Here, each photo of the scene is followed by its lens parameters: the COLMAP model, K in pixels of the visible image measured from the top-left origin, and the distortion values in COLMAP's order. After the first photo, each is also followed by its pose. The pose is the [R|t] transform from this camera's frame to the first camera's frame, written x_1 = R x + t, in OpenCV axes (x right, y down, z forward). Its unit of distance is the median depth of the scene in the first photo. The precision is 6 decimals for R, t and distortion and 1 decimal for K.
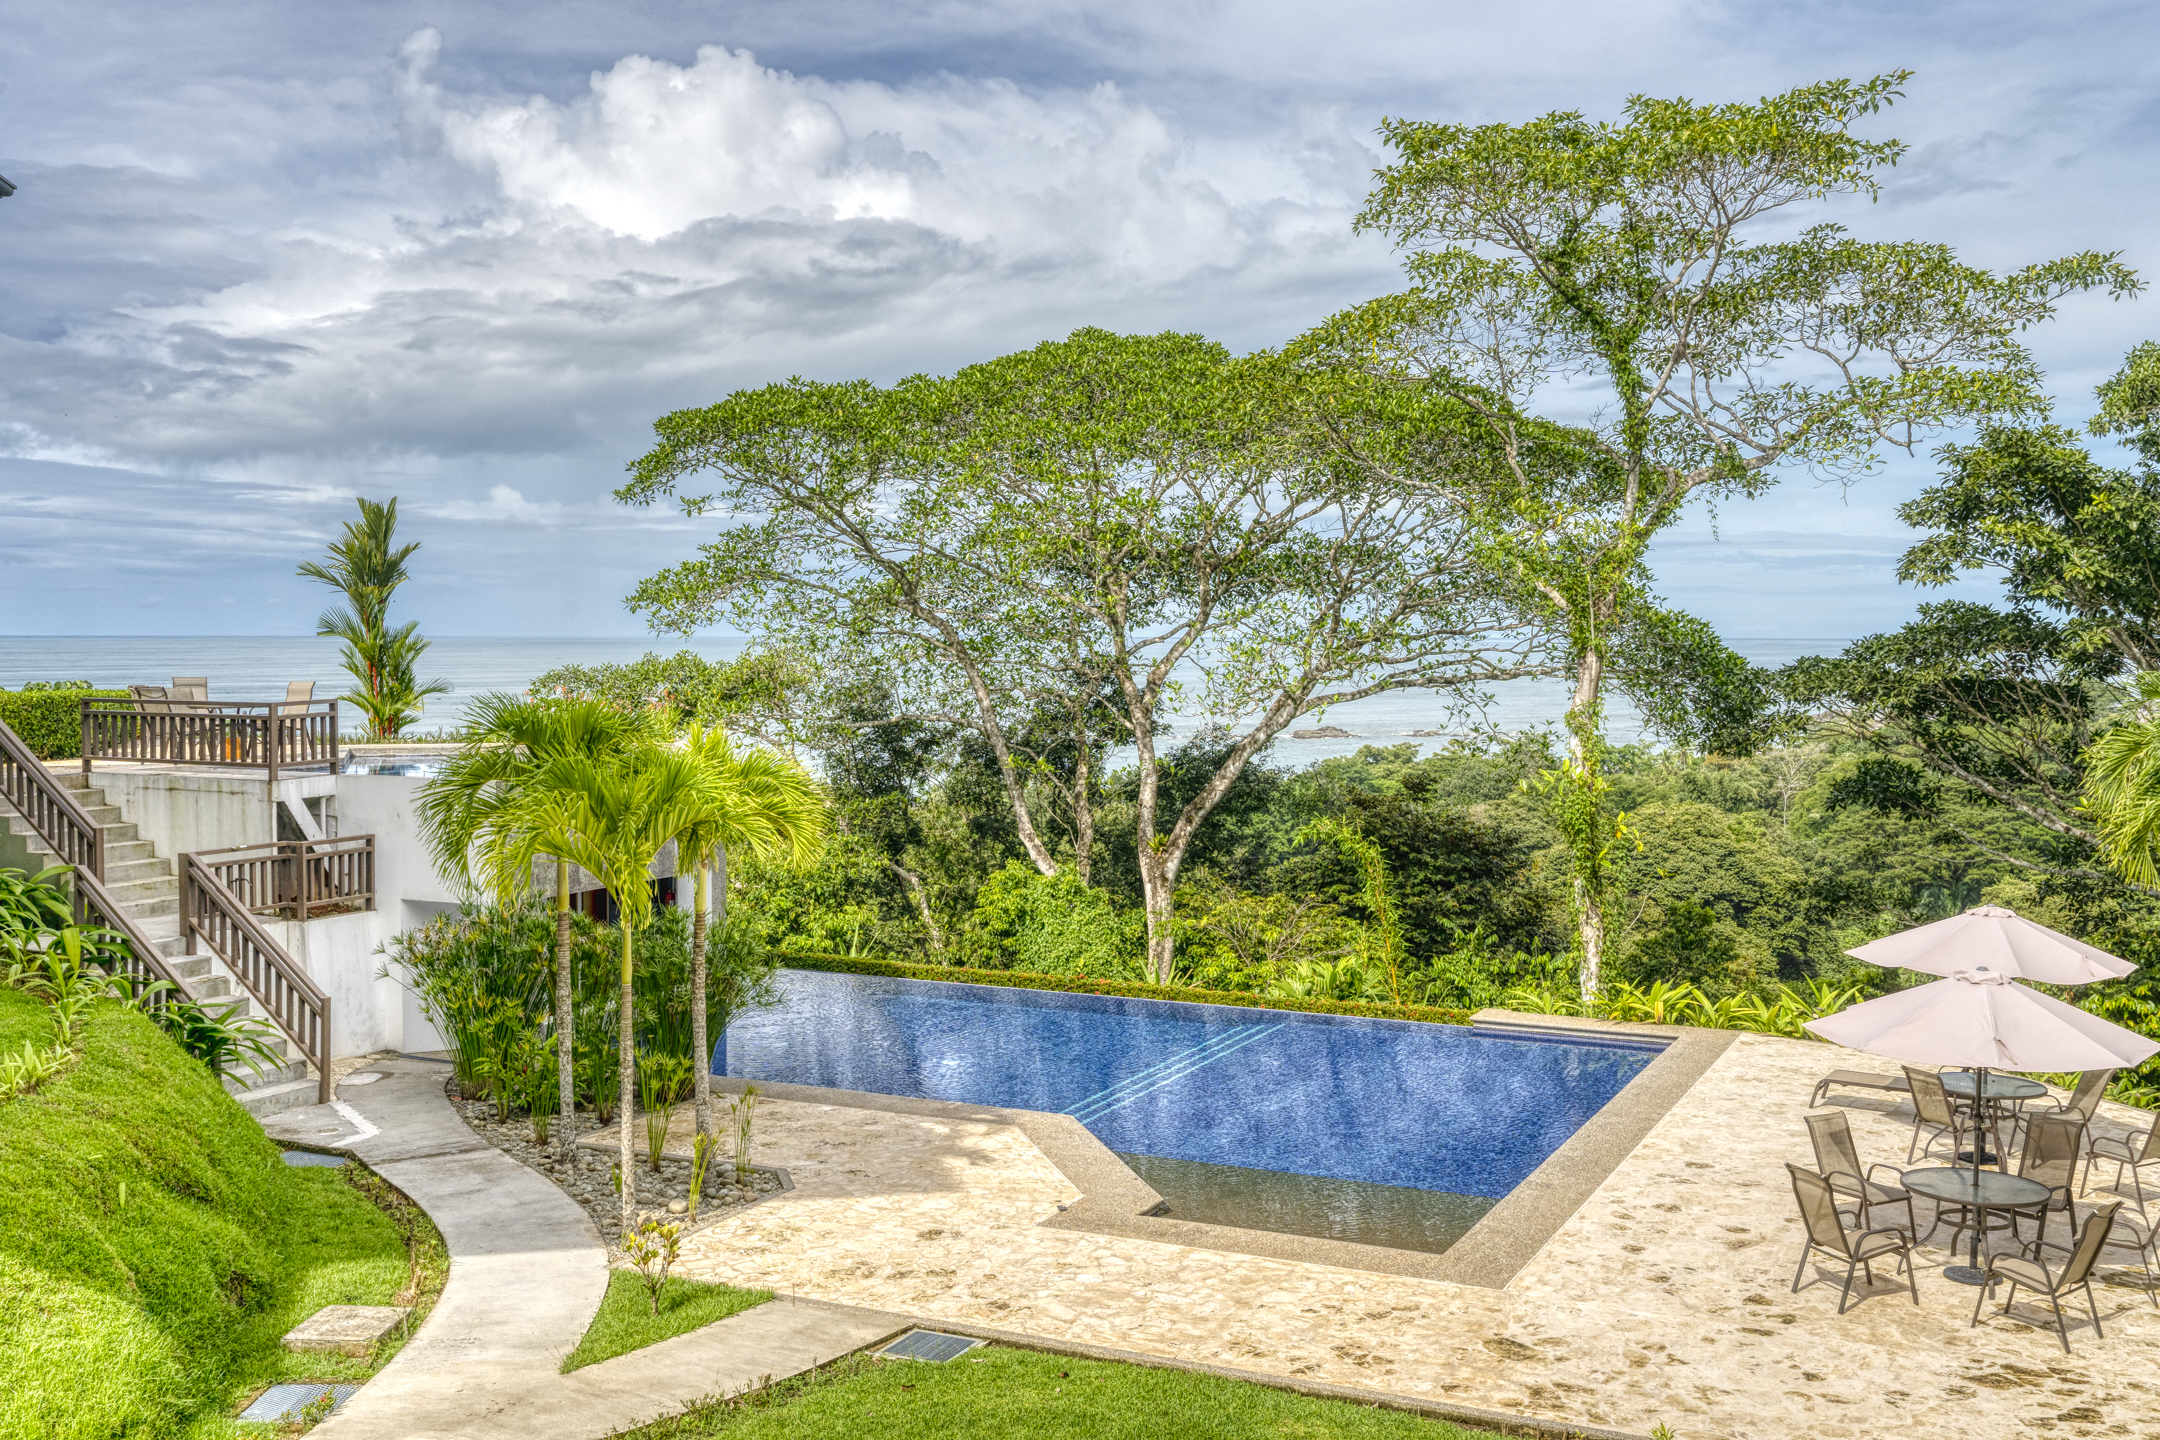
lens RADIAL K [[2155.9, 0, 1080.0], [0, 2155.9, 720.0], [0, 0, 1]] dist [0.015746, 0.002967]
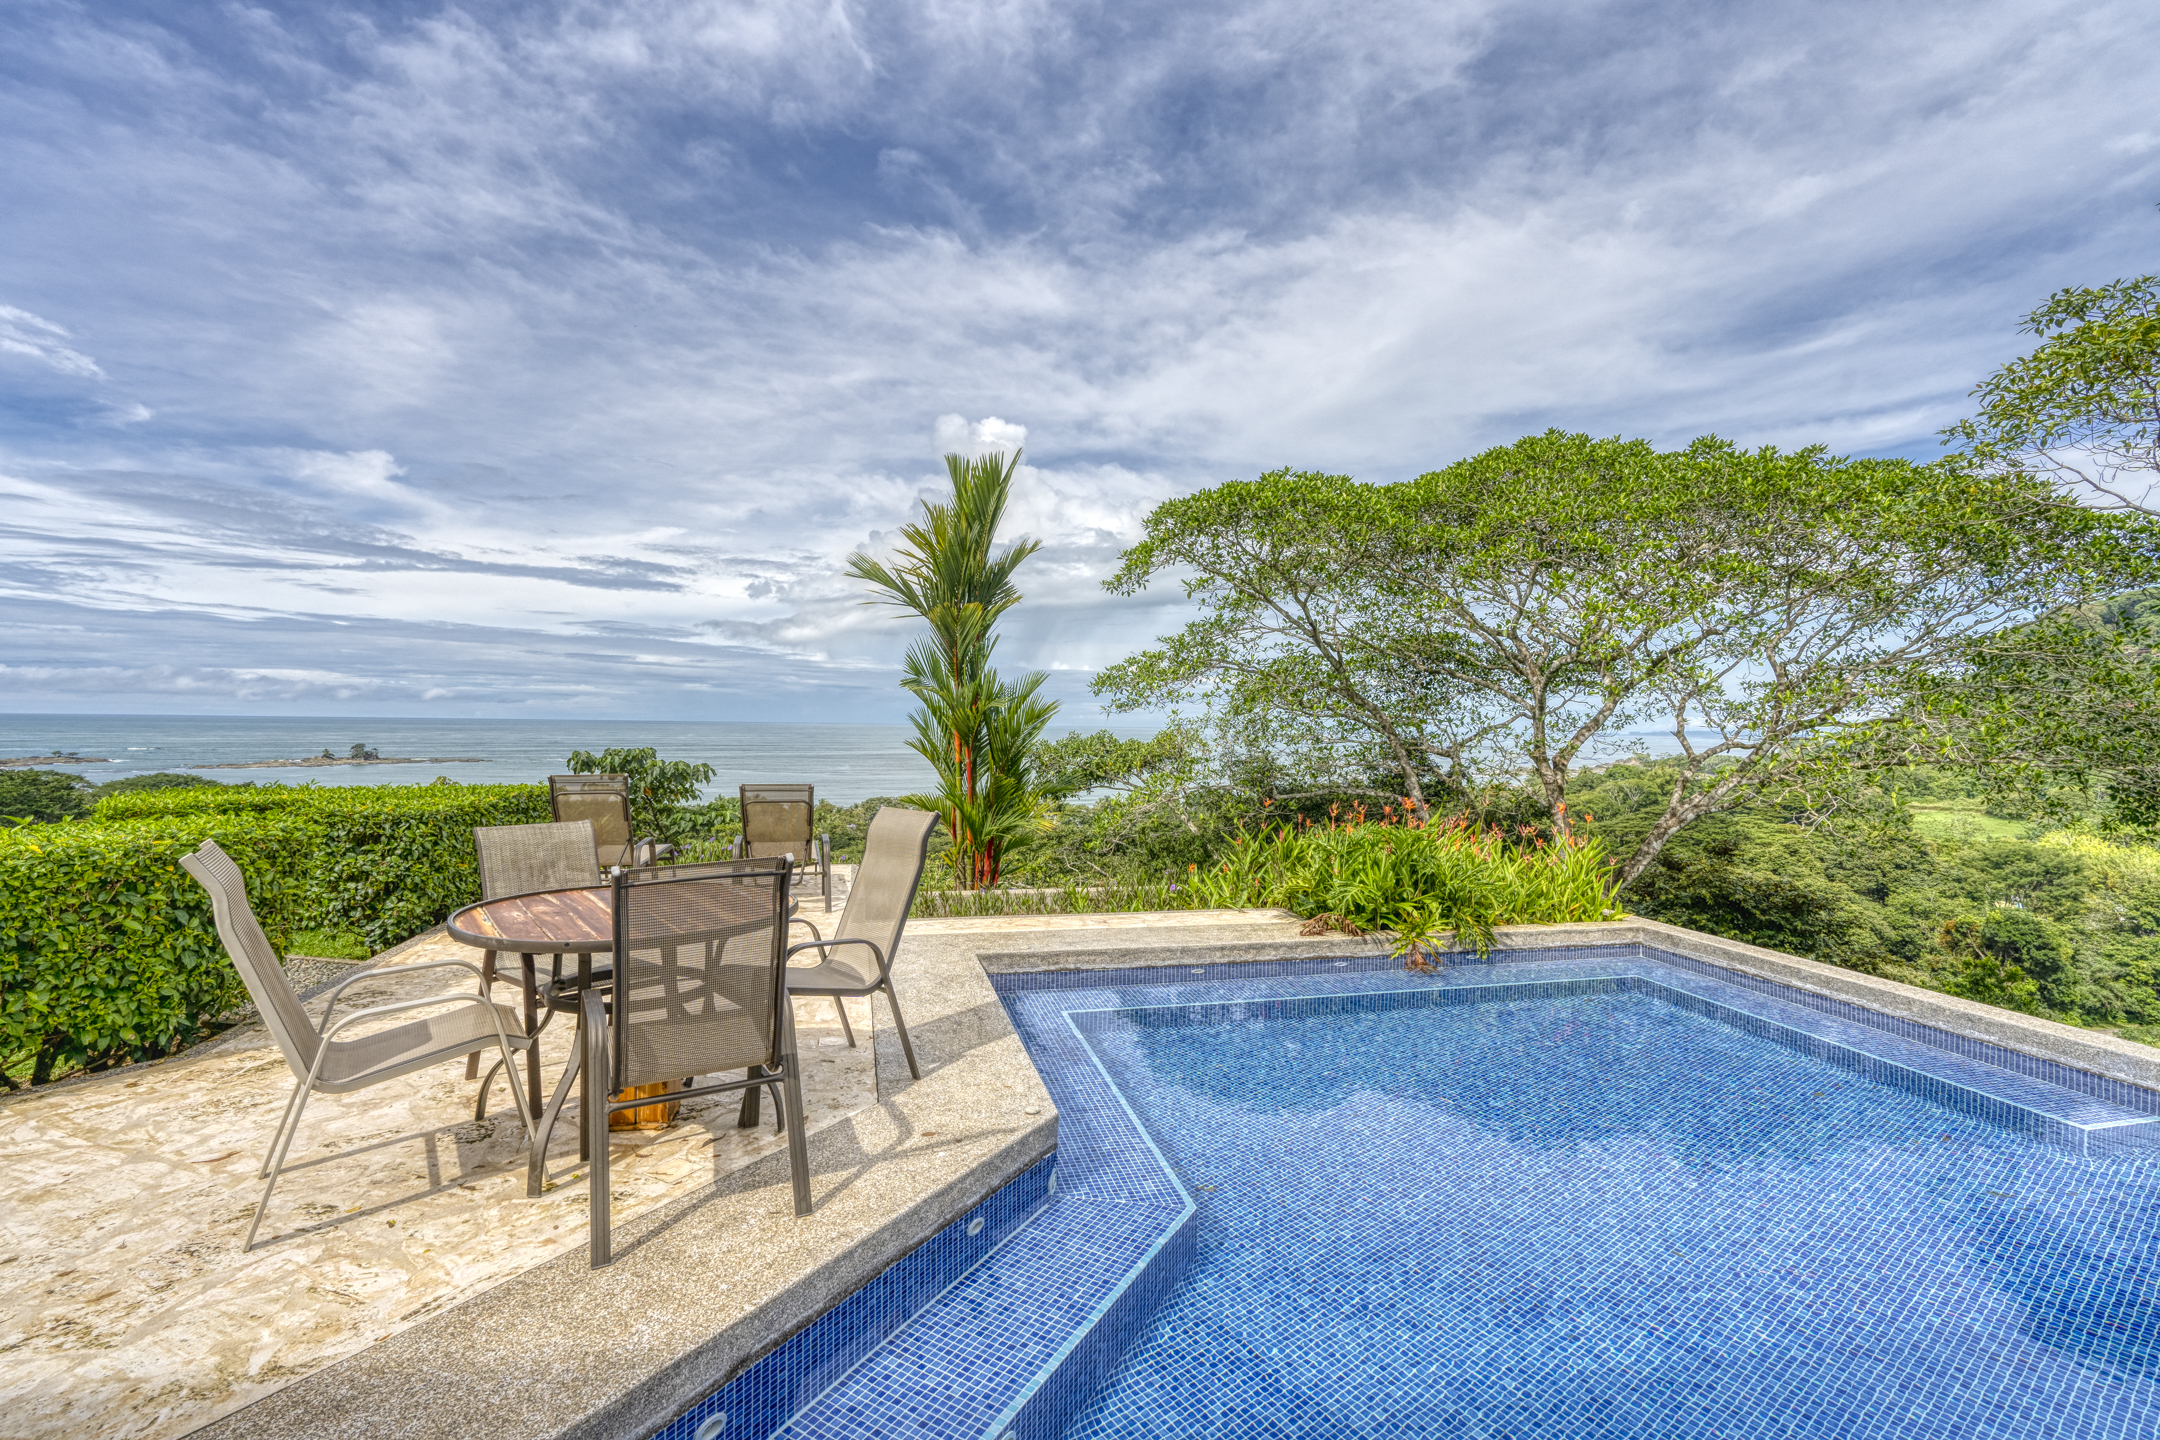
lens RADIAL K [[985.8, 0, 1079.7], [0, 985.8, 713.4], [0, 0, 1]] dist [-0.001208, 0.001946]
pose [[0.997325, 0.007844, -0.072672, -0.257396], [-0.011543, 0.998651, -0.050629, -0.019347], [0.072177, 0.051332, 0.996070, 0.685608]]
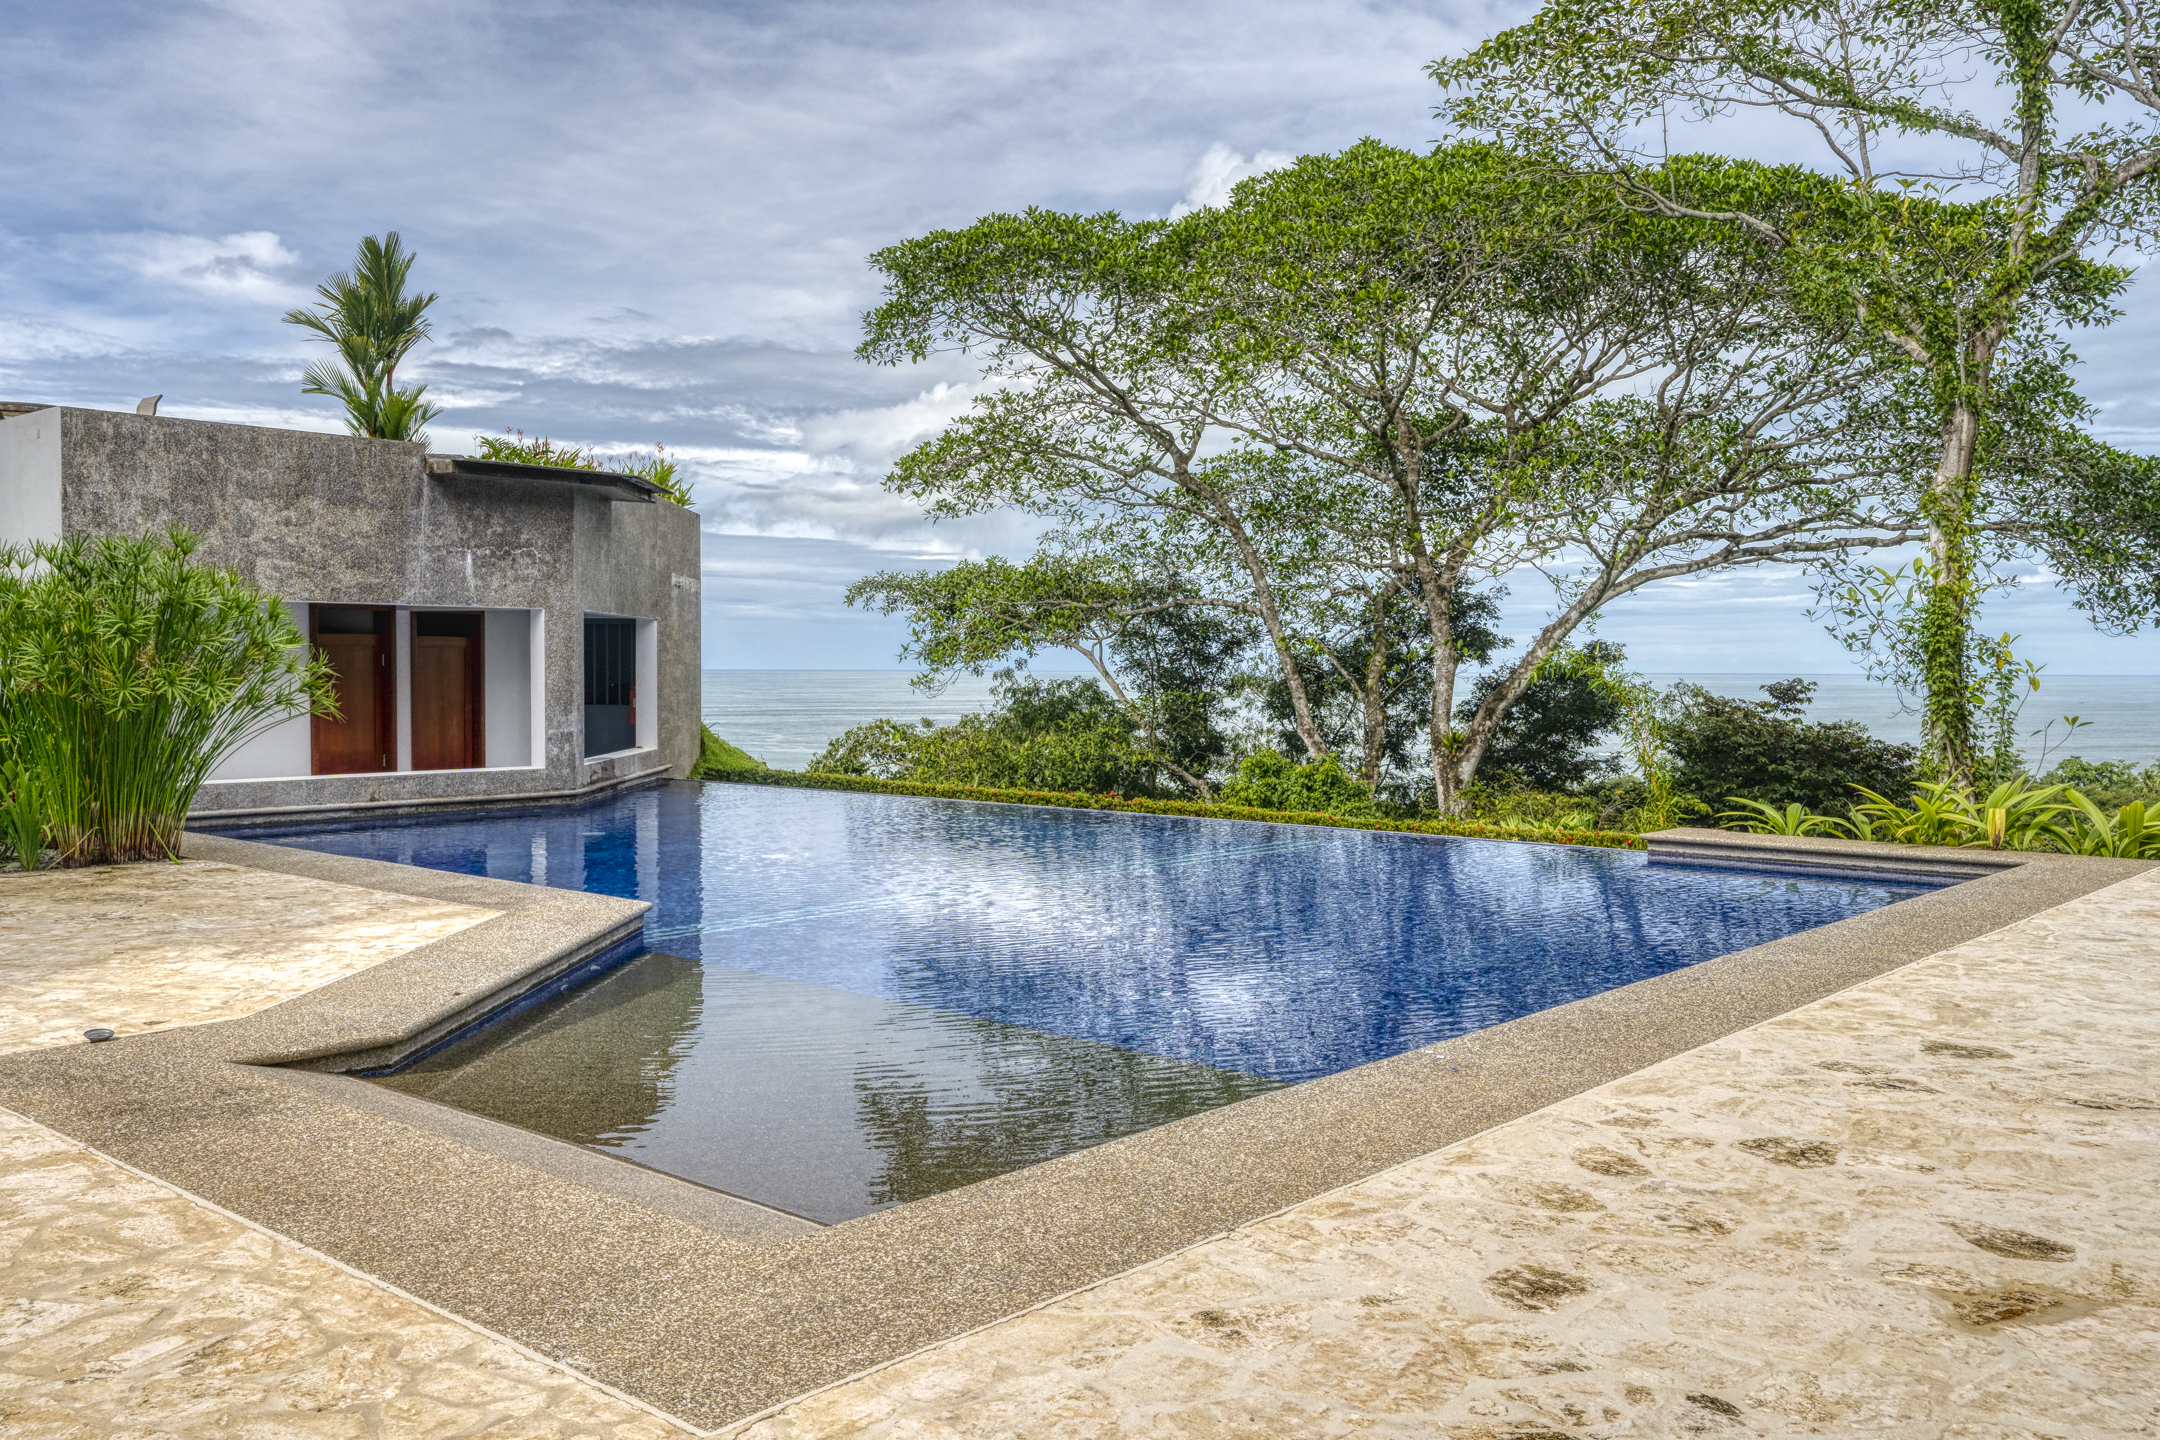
lens RADIAL K [[1802.7, 0, 1080.0], [0, 1802.7, 720.0], [0, 0, 1]] dist [0.000324, -0.002109]
pose [[0.963227, 0.010871, -0.268468, 0.120855], [-0.014910, 0.999804, -0.013010, 0.084590], [0.268274, 0.016534, 0.963201, 0.362633]]
